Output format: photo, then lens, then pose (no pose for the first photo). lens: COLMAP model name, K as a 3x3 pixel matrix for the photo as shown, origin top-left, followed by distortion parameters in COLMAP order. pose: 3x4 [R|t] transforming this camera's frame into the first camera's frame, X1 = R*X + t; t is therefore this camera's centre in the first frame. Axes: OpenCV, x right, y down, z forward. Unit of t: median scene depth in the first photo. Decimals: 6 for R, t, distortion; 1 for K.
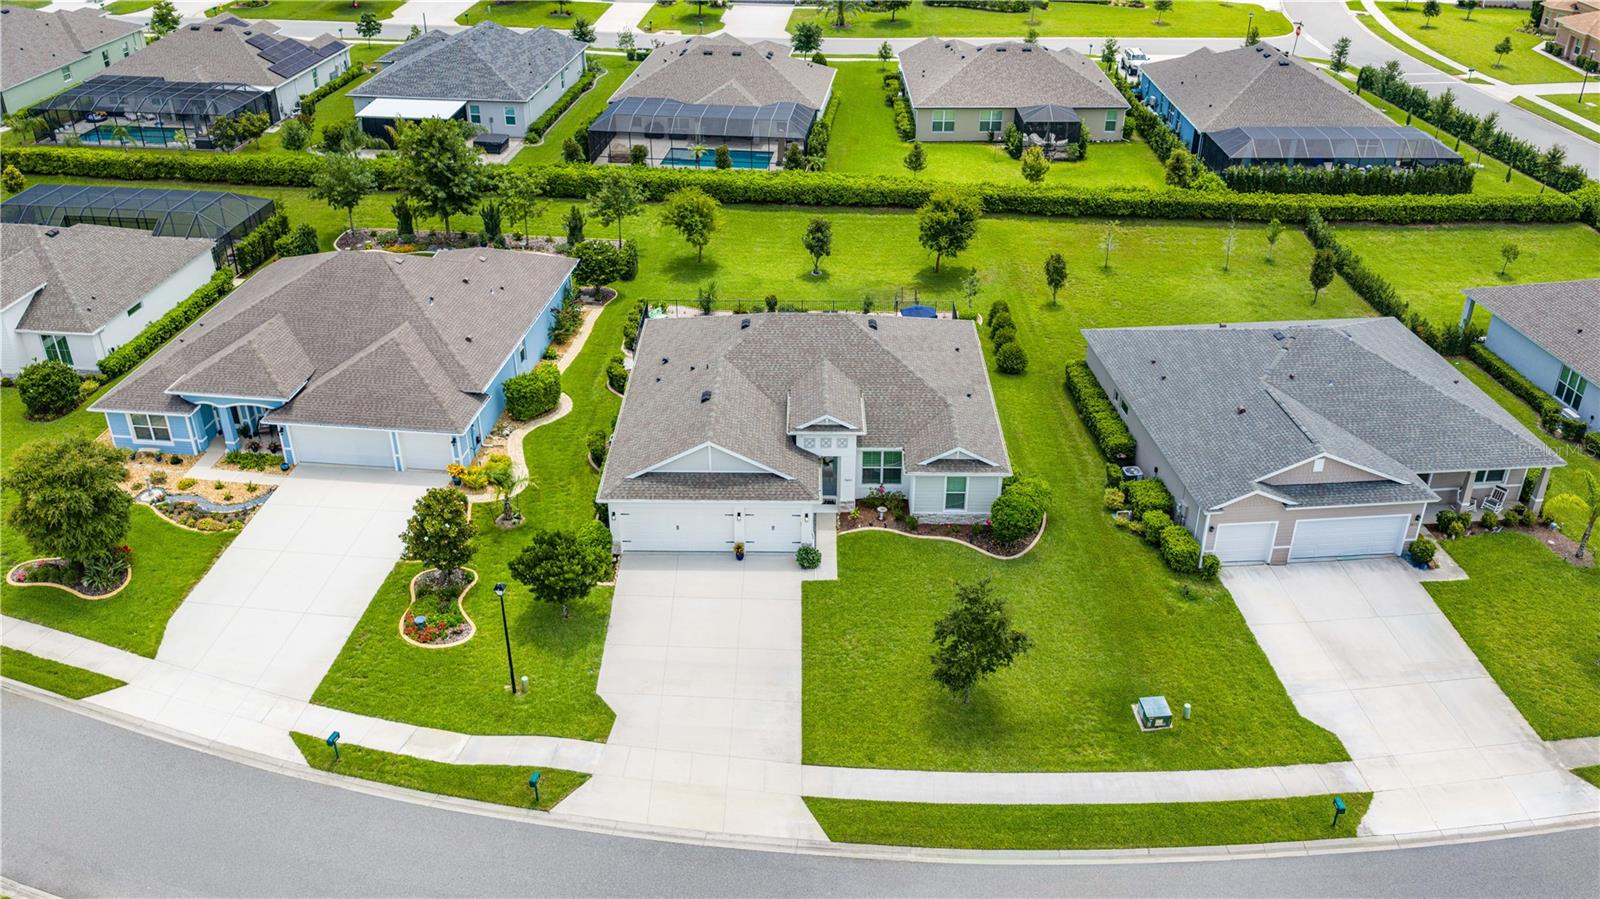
lens RADIAL K [[1328.1, 0, 800.0], [0, 1328.1, 449.5], [0, 0, 1]] dist [0.027997, -0.048495]
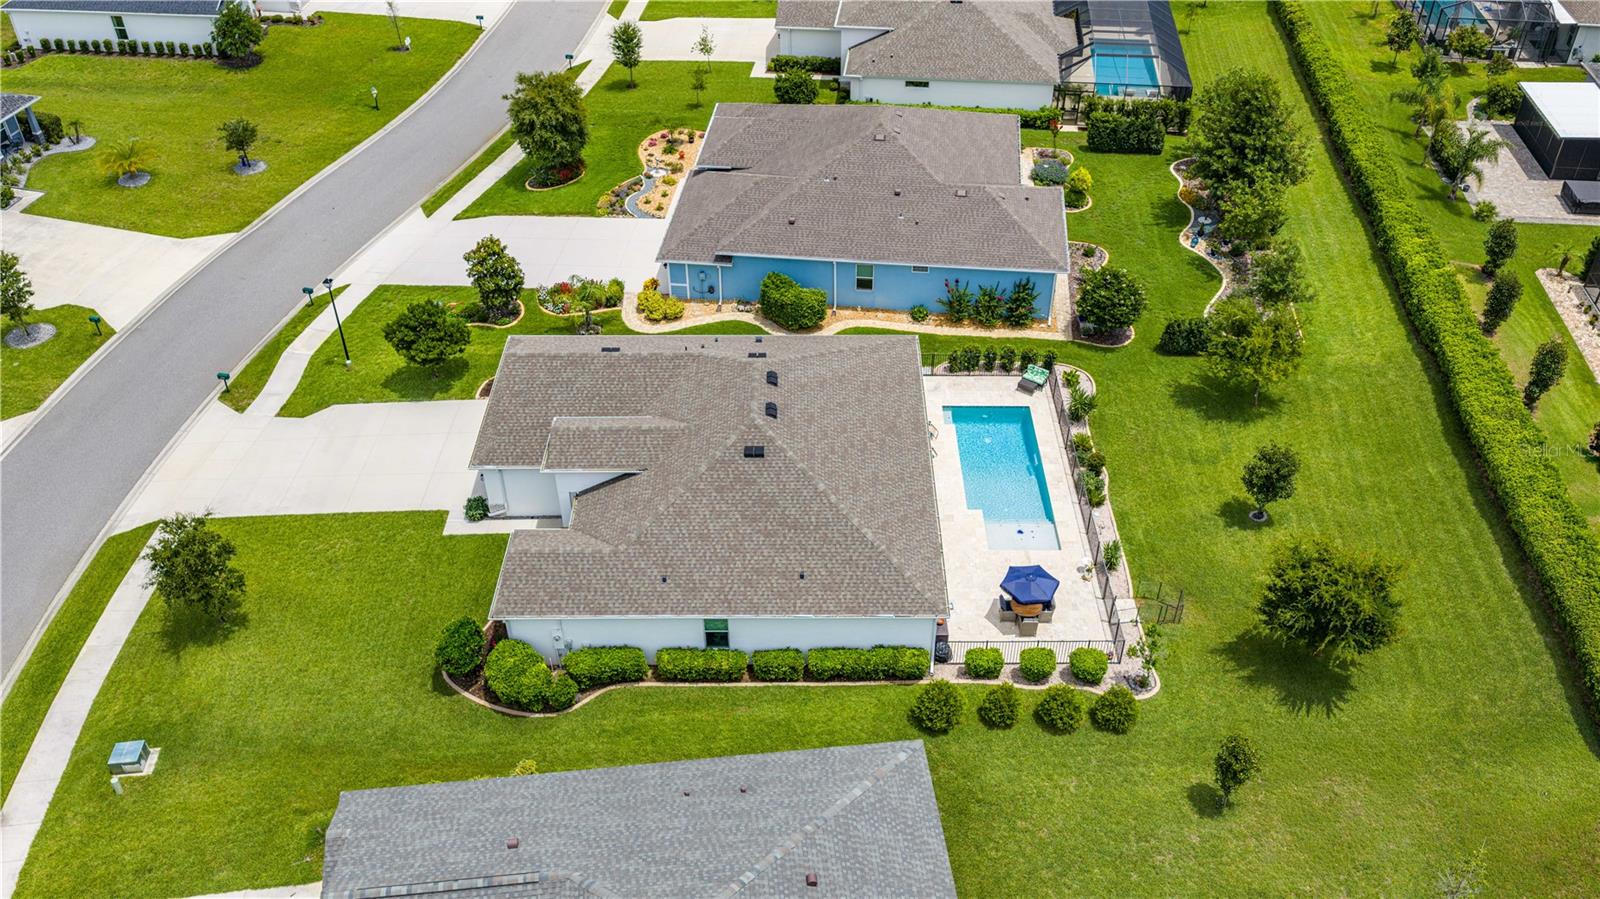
lens RADIAL K [[1328.1, 0, 800.0], [0, 1328.1, 449.5], [0, 0, 1]] dist [0.027997, -0.048495]
pose [[0.008359, 0.622900, -0.782256, 0.600896], [-0.497915, 0.681002, 0.536952, -0.477398], [0.867186, 0.385009, 0.315844, 0.705041]]
